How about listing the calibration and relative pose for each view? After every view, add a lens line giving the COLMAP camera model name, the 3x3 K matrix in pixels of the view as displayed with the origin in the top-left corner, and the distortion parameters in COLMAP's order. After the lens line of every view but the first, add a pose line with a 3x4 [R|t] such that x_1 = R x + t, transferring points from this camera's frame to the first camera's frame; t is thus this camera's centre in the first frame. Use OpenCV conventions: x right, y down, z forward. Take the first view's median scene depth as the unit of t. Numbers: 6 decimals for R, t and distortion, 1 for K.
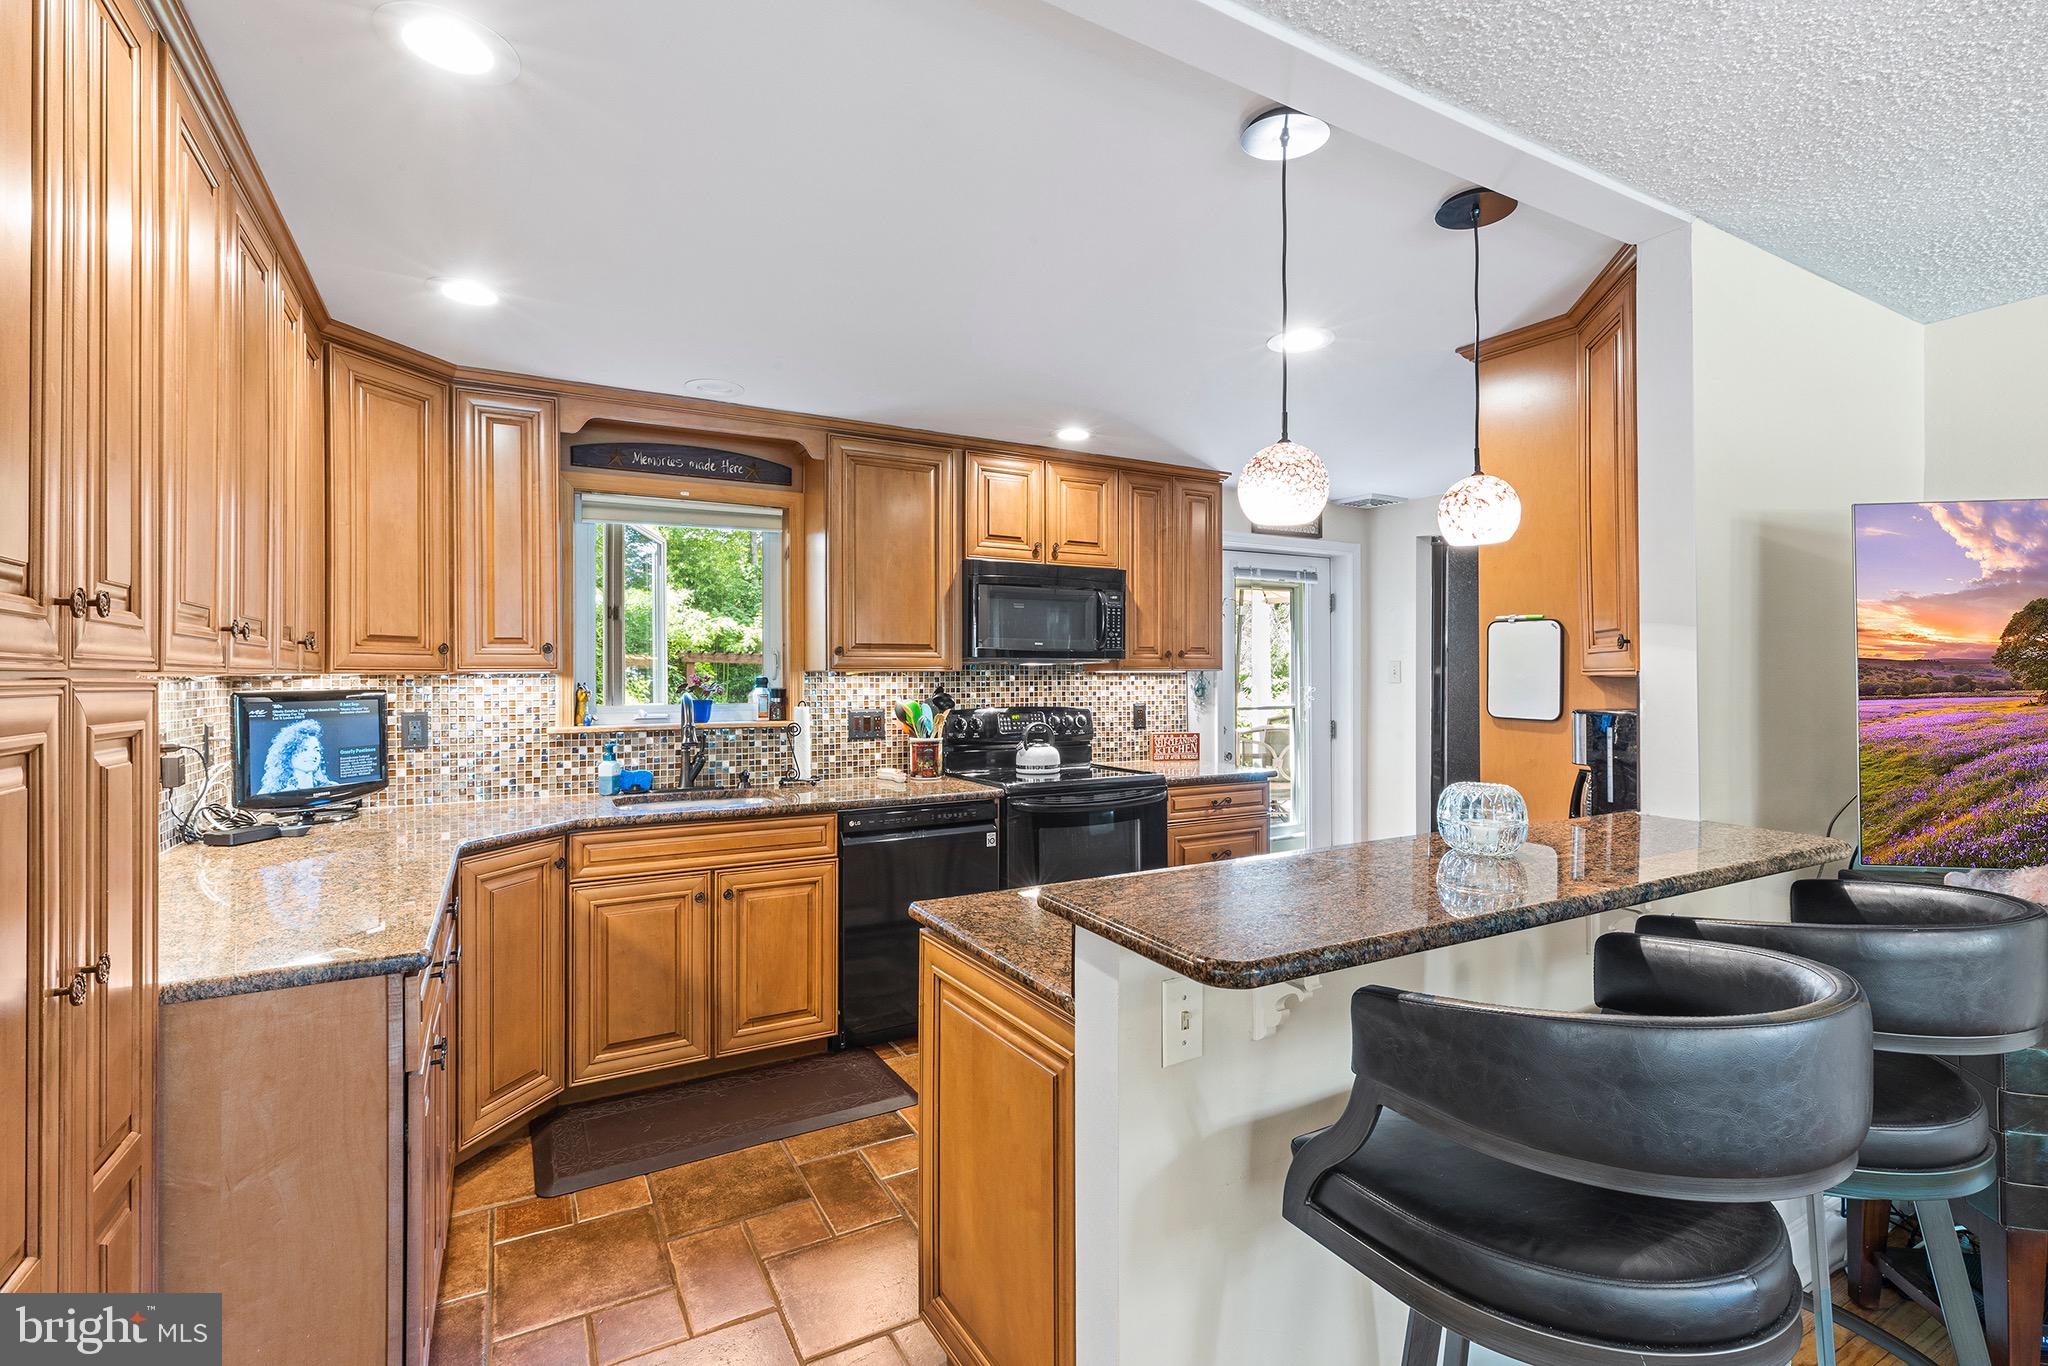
lens RADIAL K [[928.3, 0, 1018.4], [0, 928.3, 676.1], [0, 0, 1]] dist [0.002459, 0.000137]
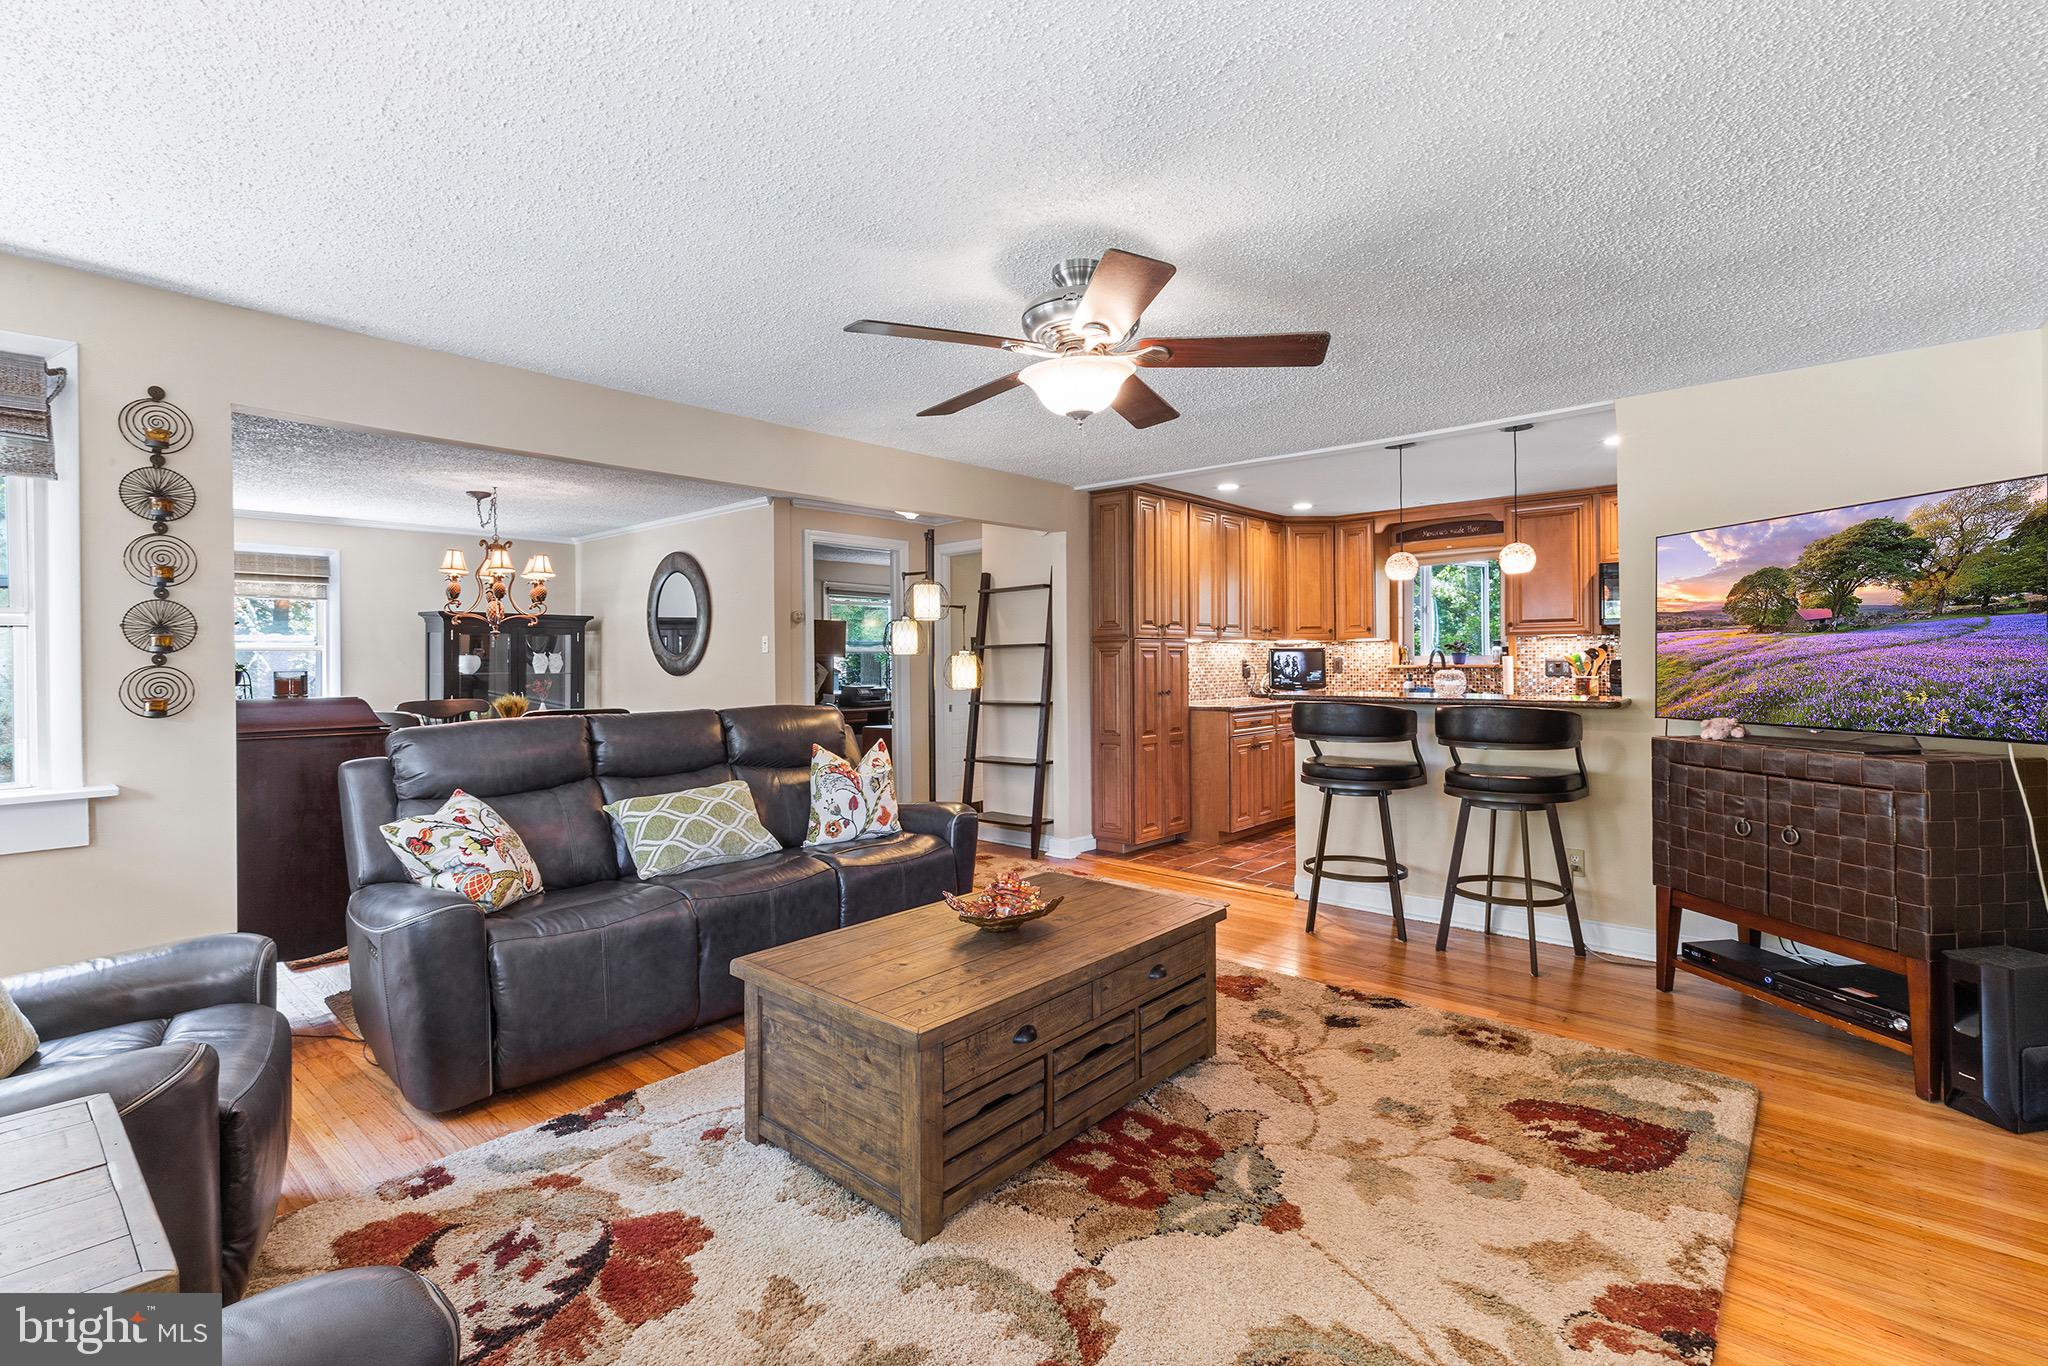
lens RADIAL K [[928.3, 0, 1042.1], [0, 928.3, 666.4], [0, 0, 1]] dist [0.002459, 0.000137]
pose [[0.337852, 0.003029, -0.941194, 2.343001], [0.004416, 0.999979, 0.004803, 0.081407], [0.941189, -0.005779, 0.337832, -0.918905]]
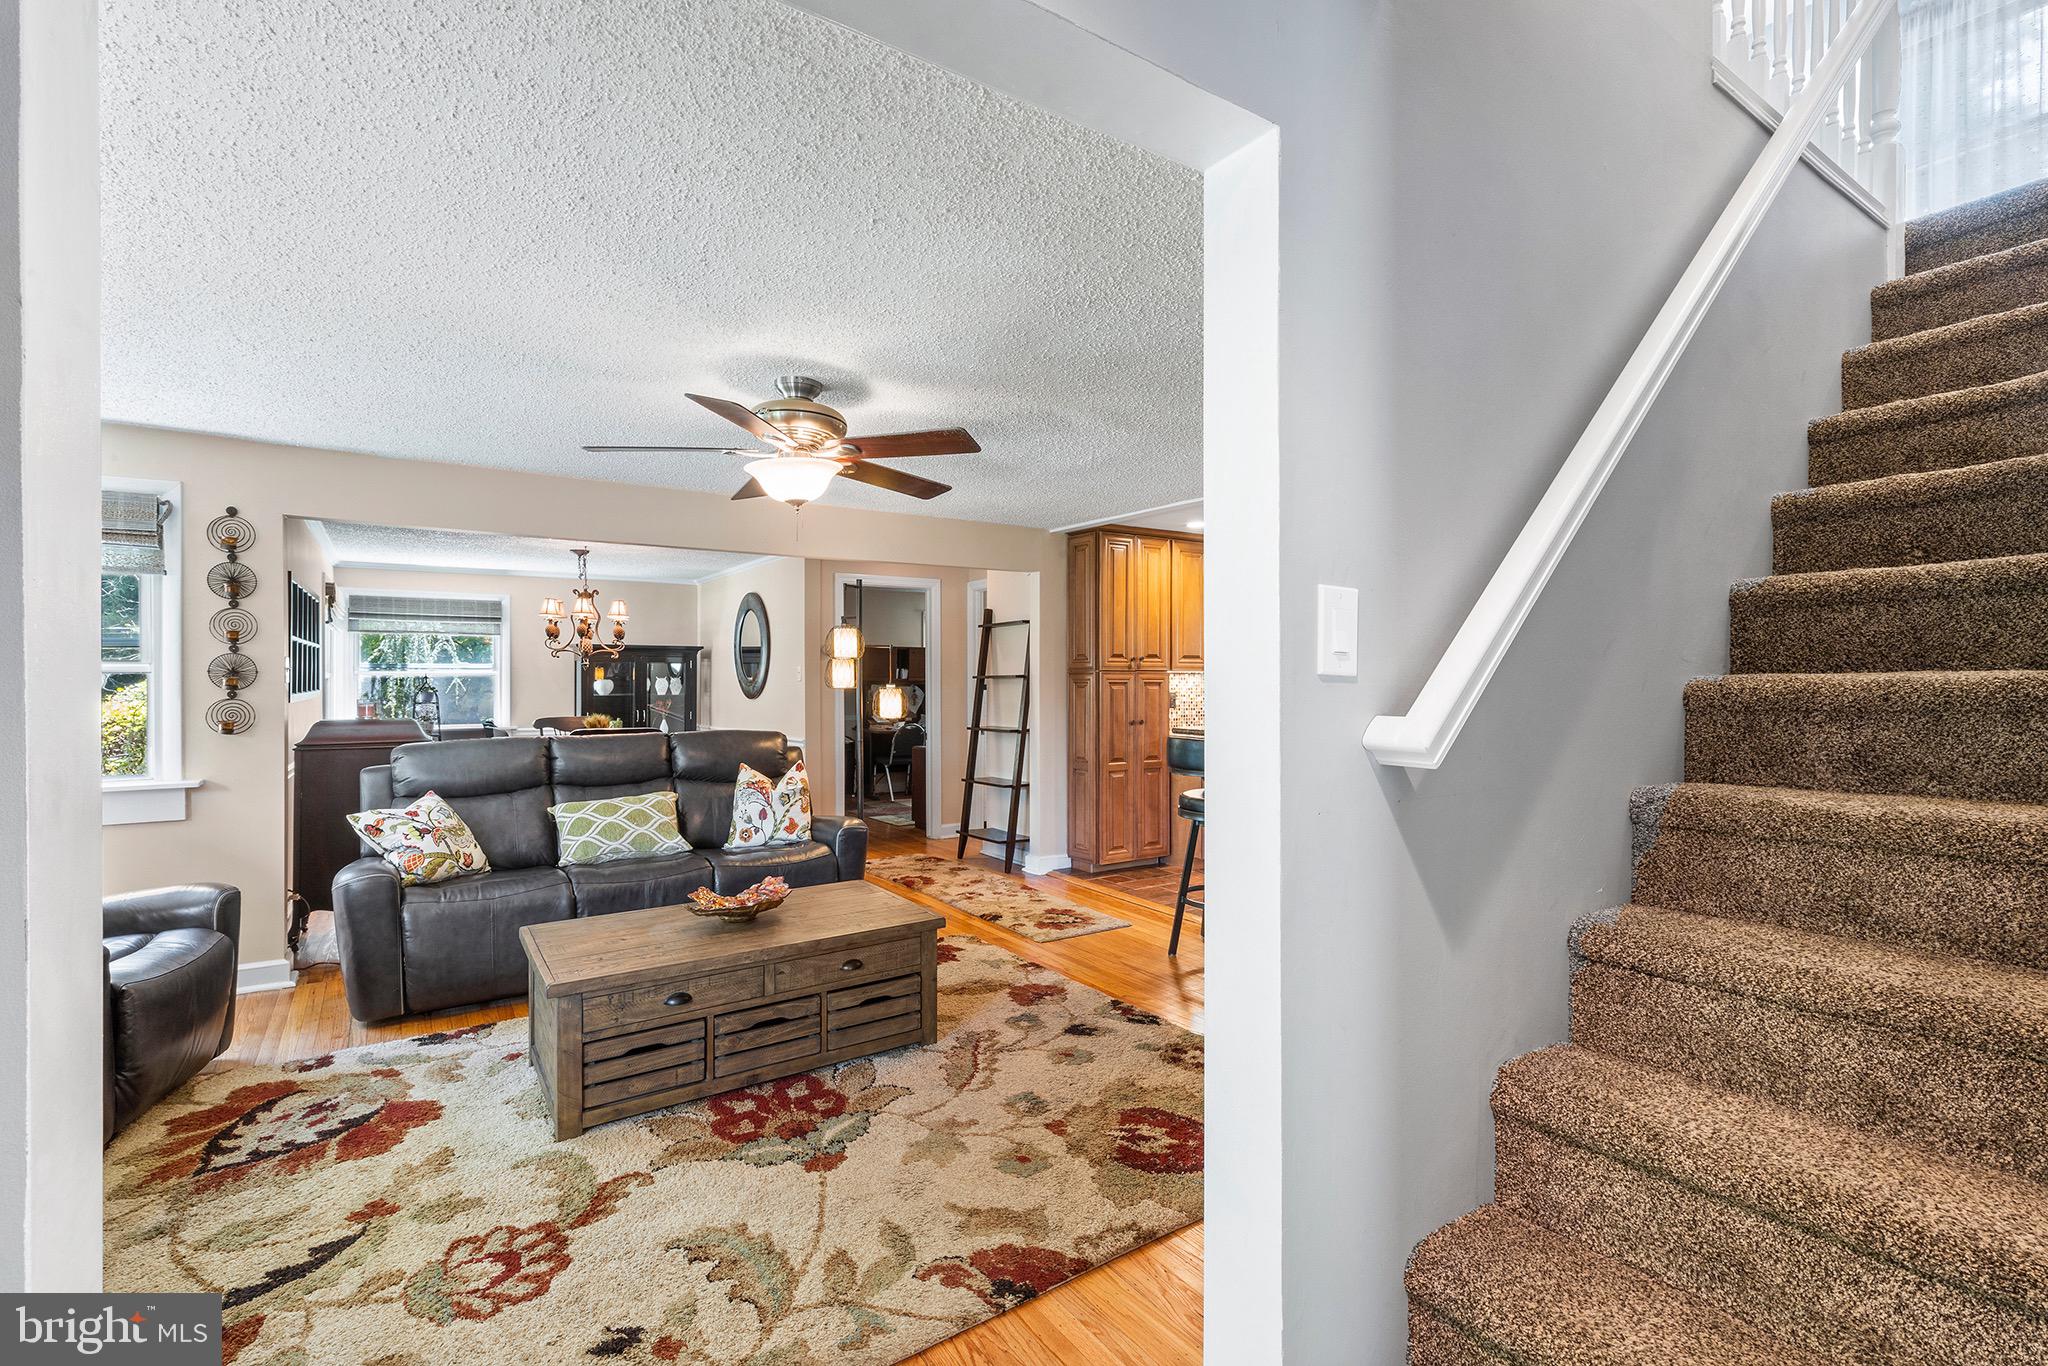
lens RADIAL K [[928.3, 0, 1042.0], [0, 928.3, 682.2], [0, 0, 1]] dist [0.002459, 0.000137]
pose [[0.095381, 0.004594, -0.995430, 2.791960], [-0.002519, 0.999987, 0.004374, 0.029625], [0.995438, 0.002090, 0.095392, -0.089187]]
